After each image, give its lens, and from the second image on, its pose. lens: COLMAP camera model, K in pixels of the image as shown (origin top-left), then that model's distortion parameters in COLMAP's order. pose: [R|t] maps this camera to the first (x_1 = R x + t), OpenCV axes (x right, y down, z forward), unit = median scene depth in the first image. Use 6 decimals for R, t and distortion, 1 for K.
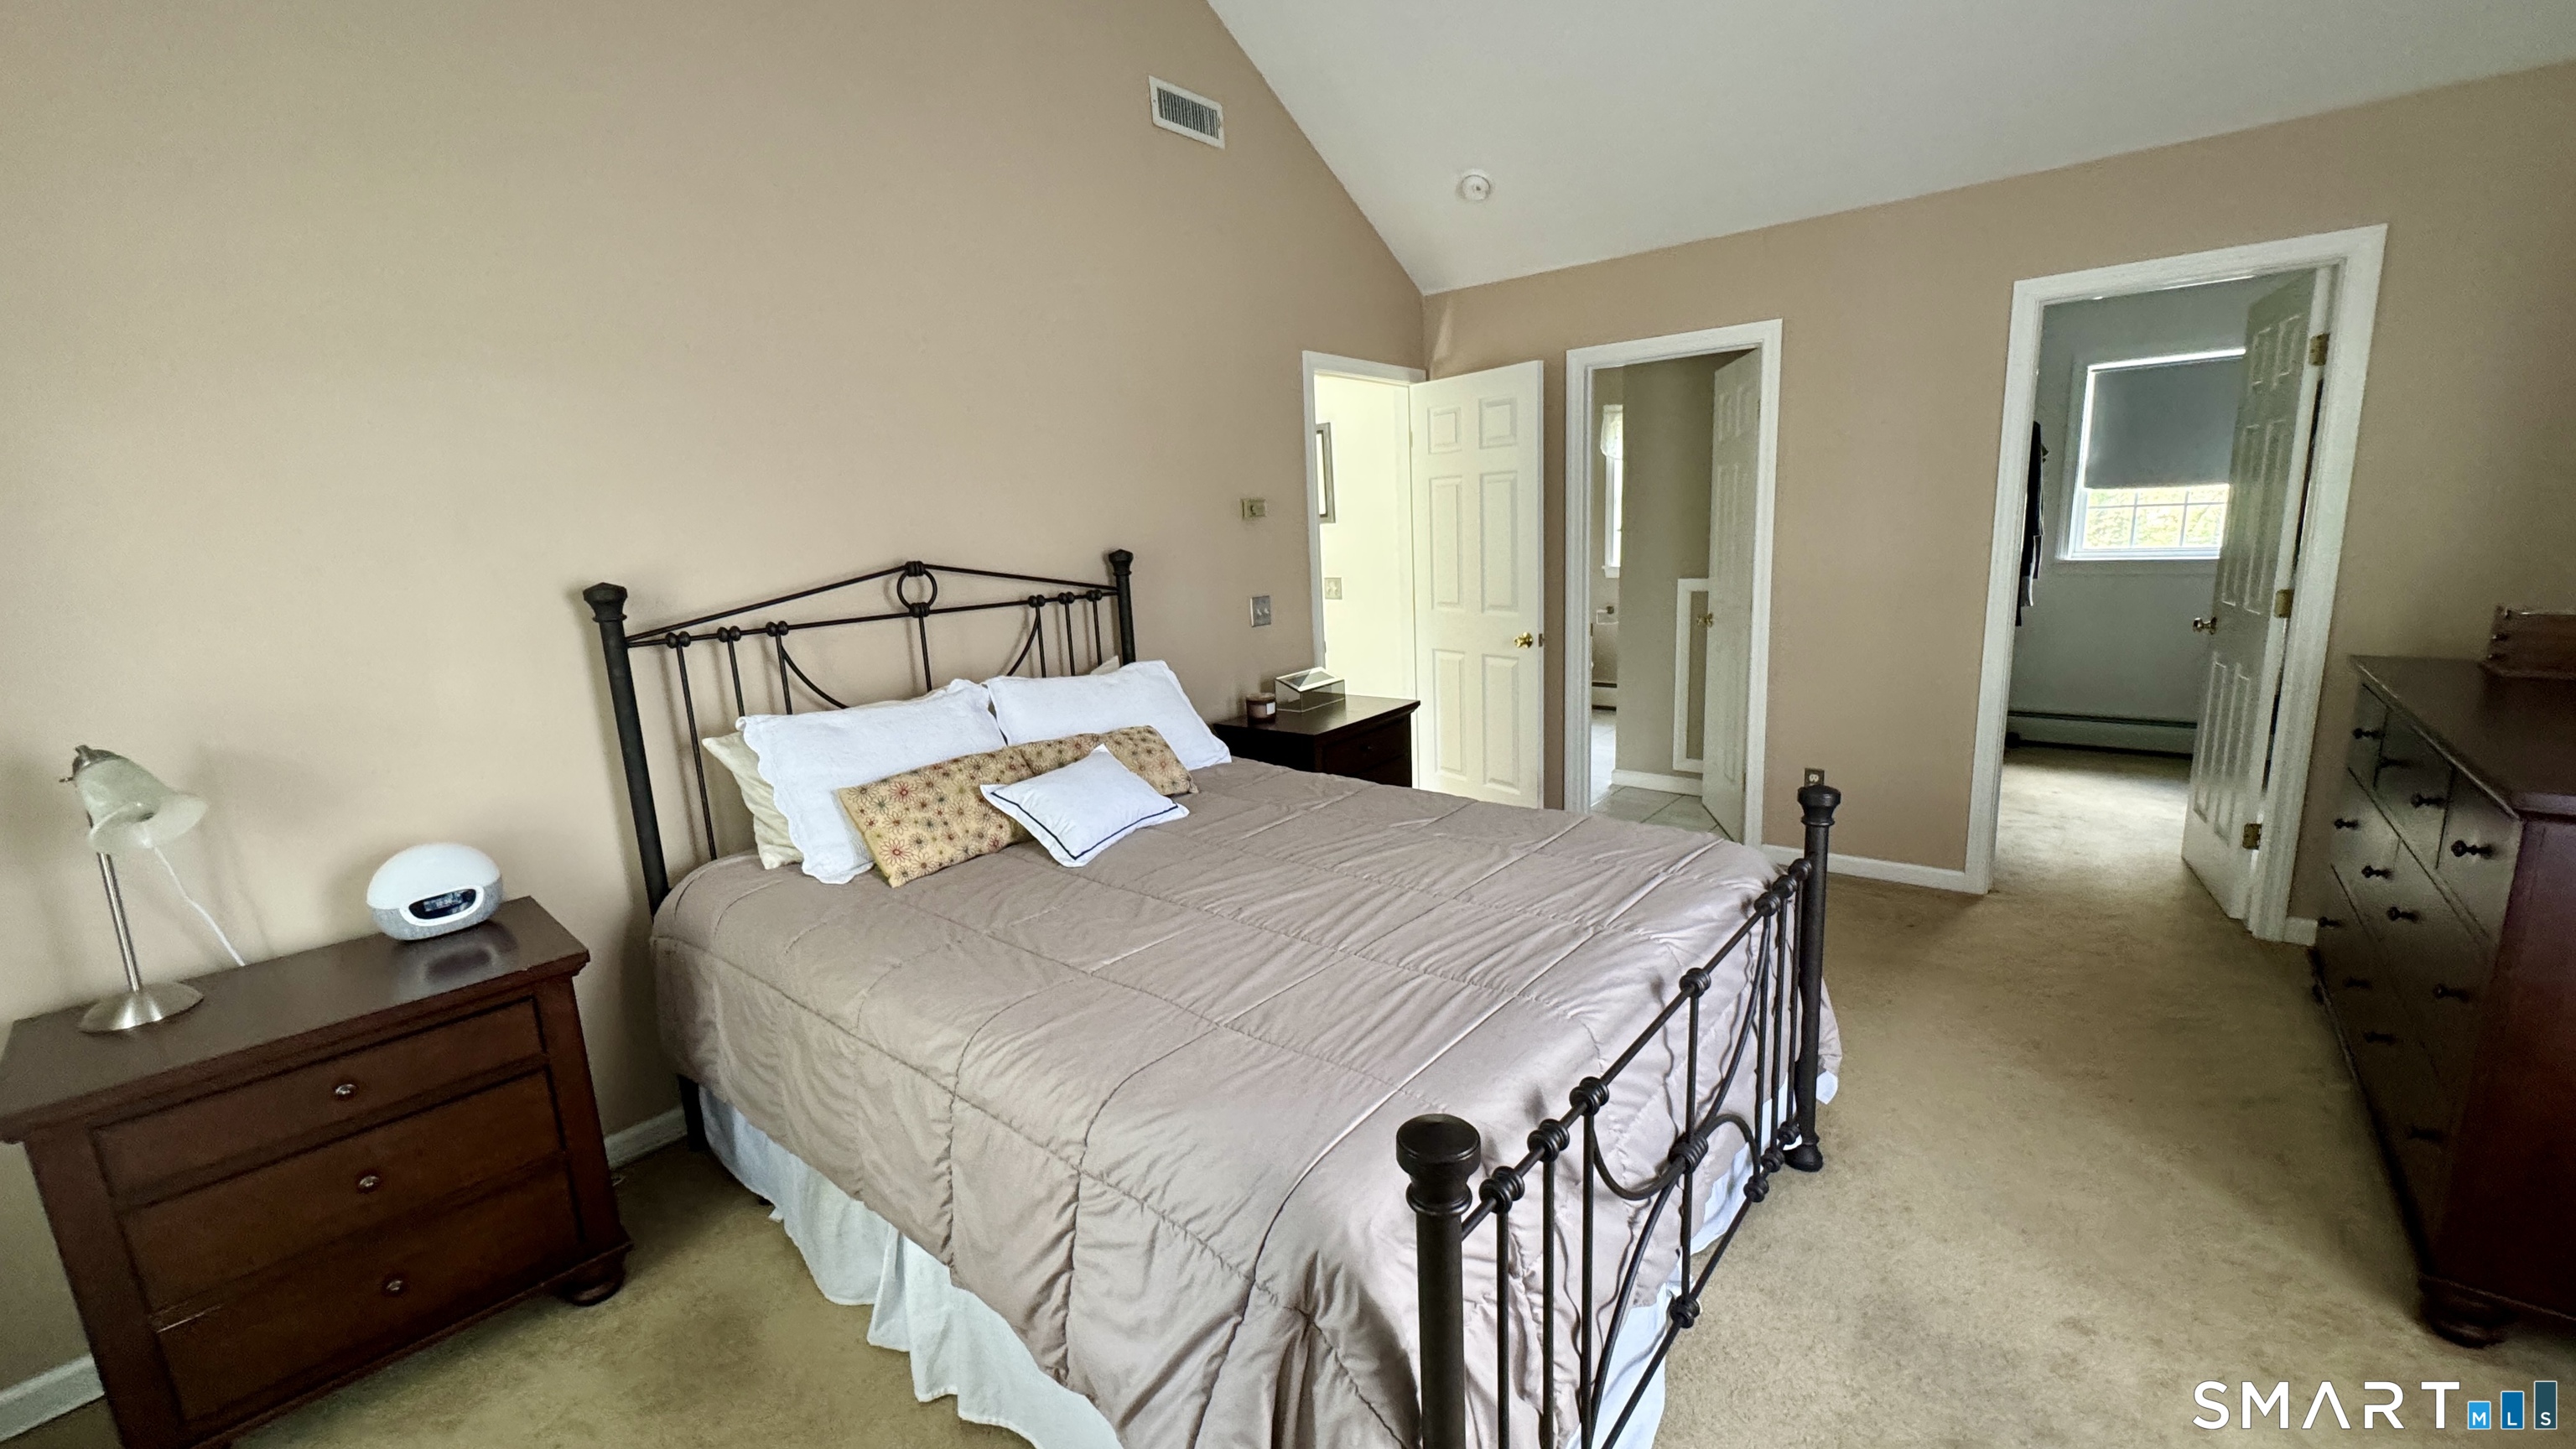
lens RADIAL K [[1025.9, 0, 1301.5], [0, 1025.9, 711.6], [0, 0, 1]] dist [-0.003679, 0.000076]
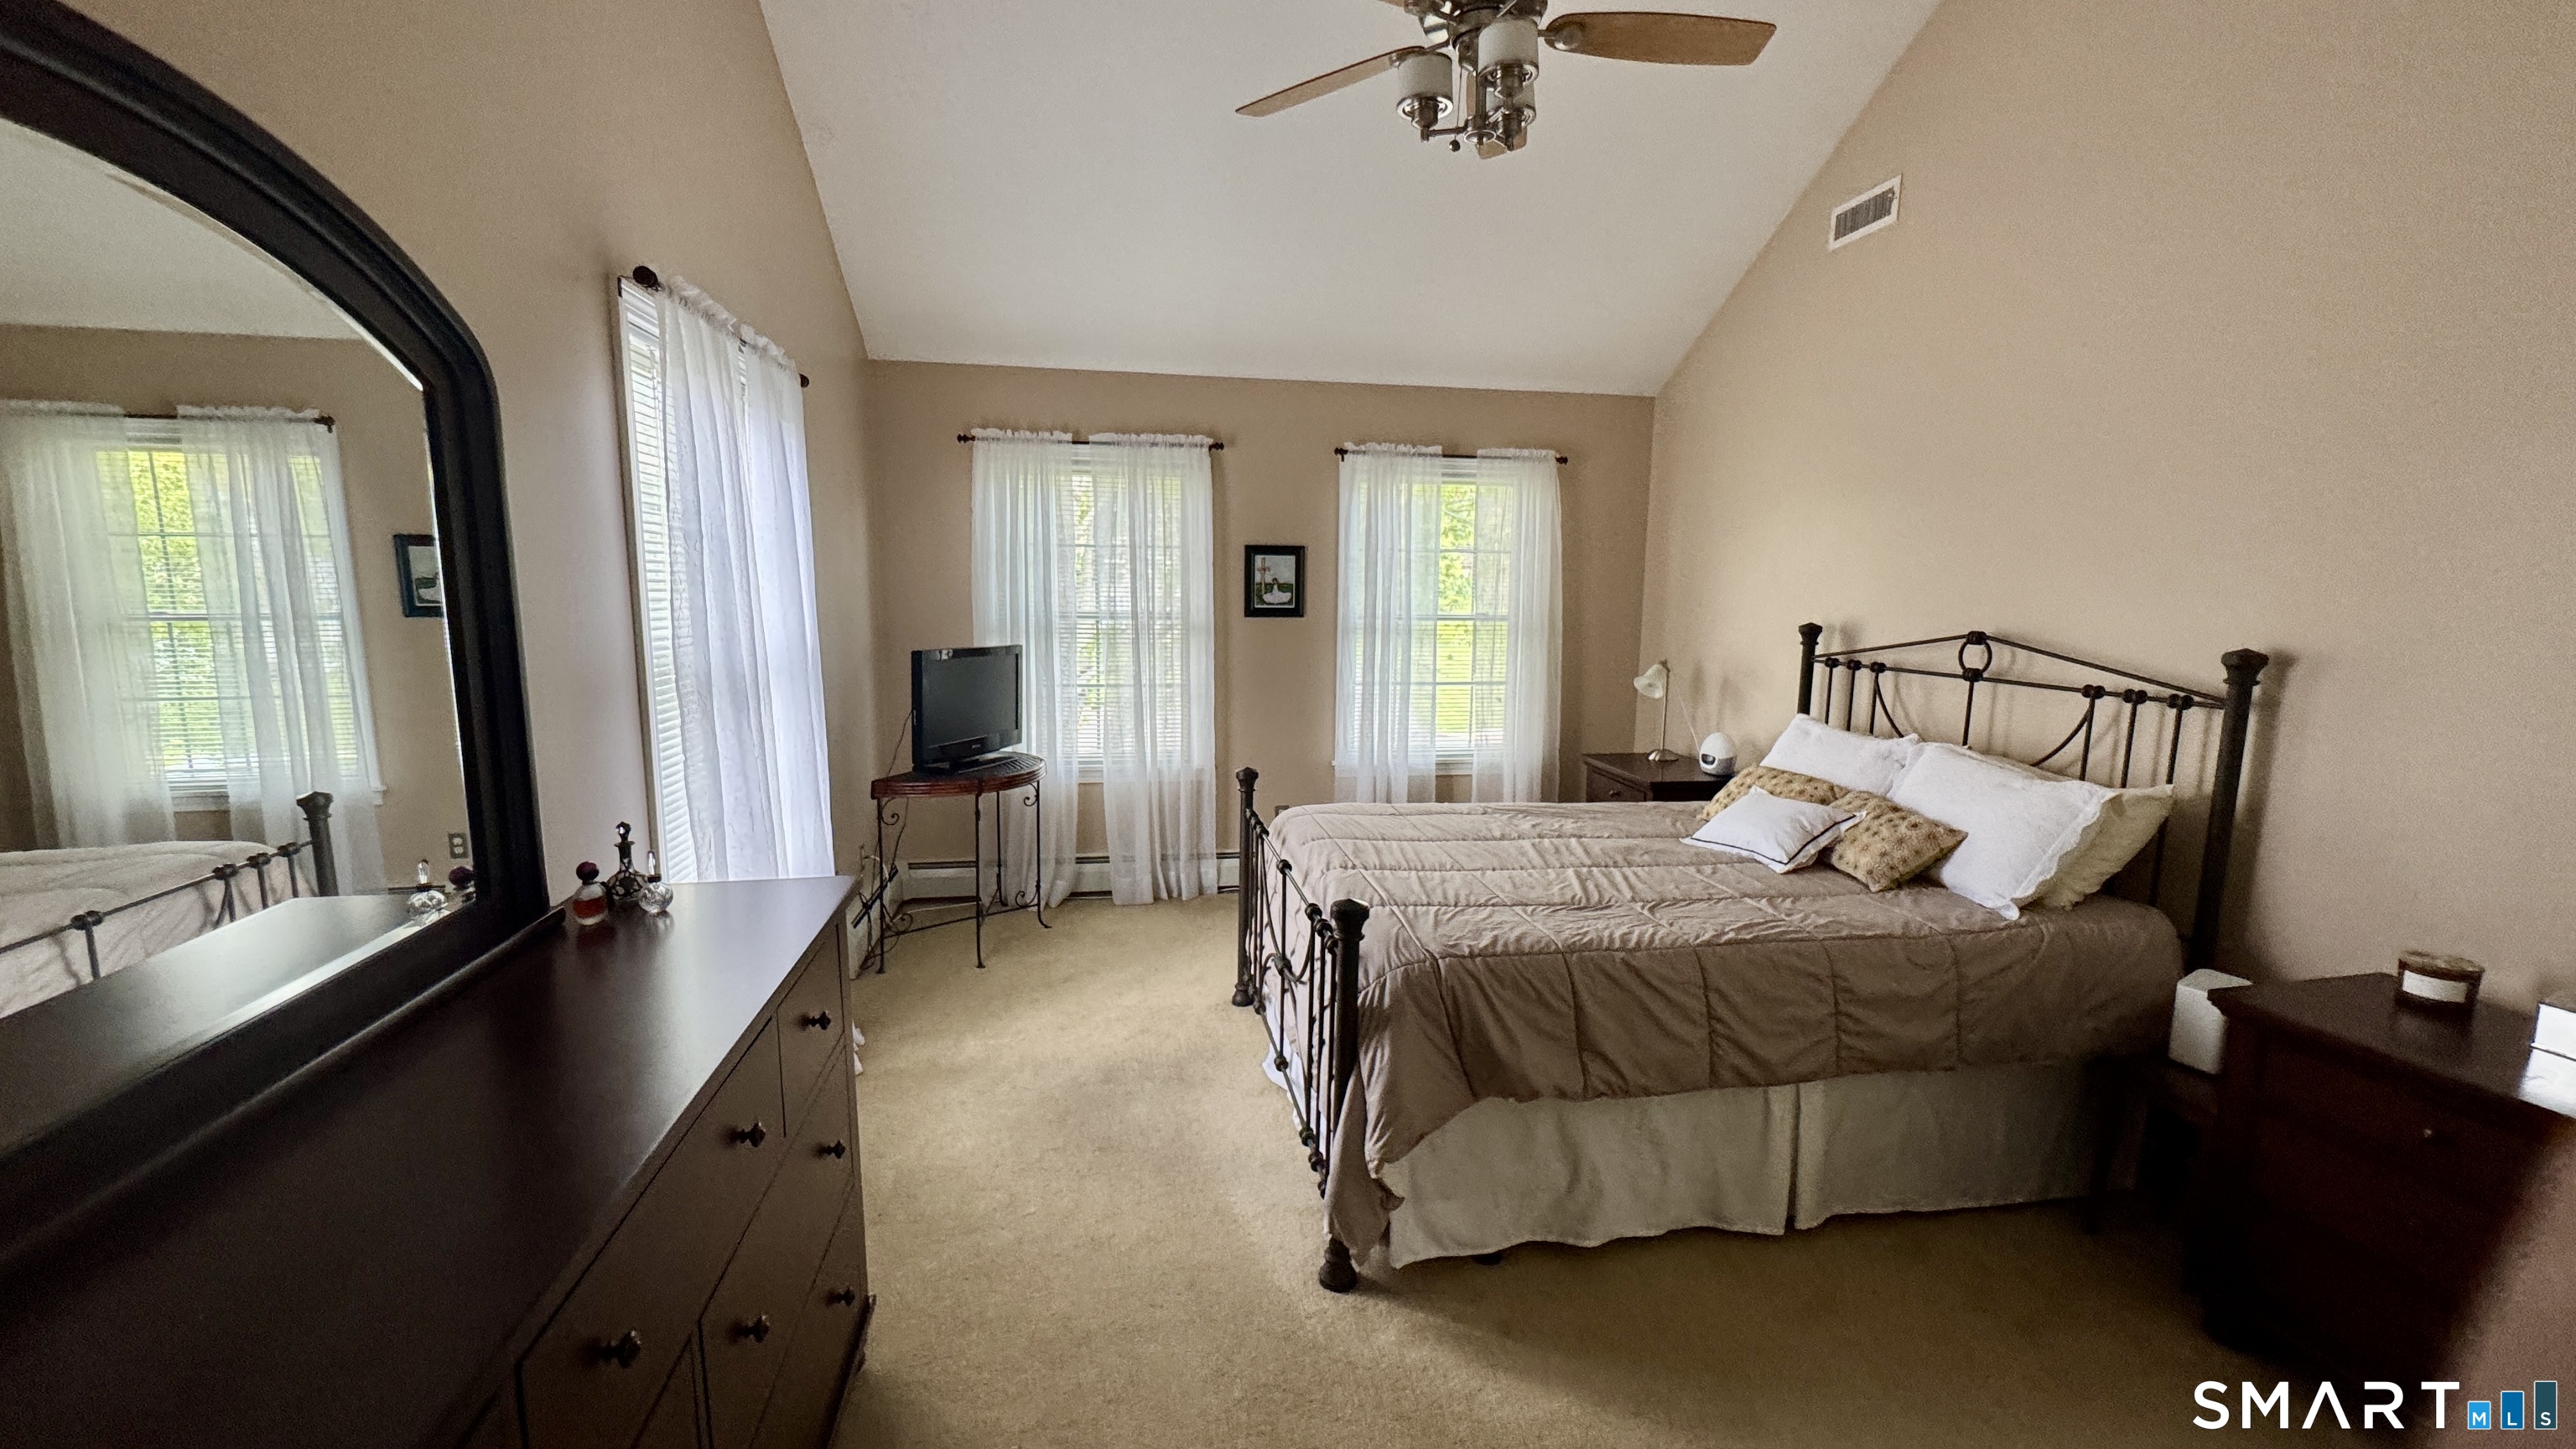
lens RADIAL K [[1025.9, 0, 1290.9], [0, 1025.9, 736.4], [0, 0, 1]] dist [-0.003679, 0.000076]
pose [[-0.648259, 0.131170, -0.750036, 0.879507], [-0.144394, 0.945997, 0.290241, -0.233969], [0.747603, 0.296452, -0.594311, 1.051379]]
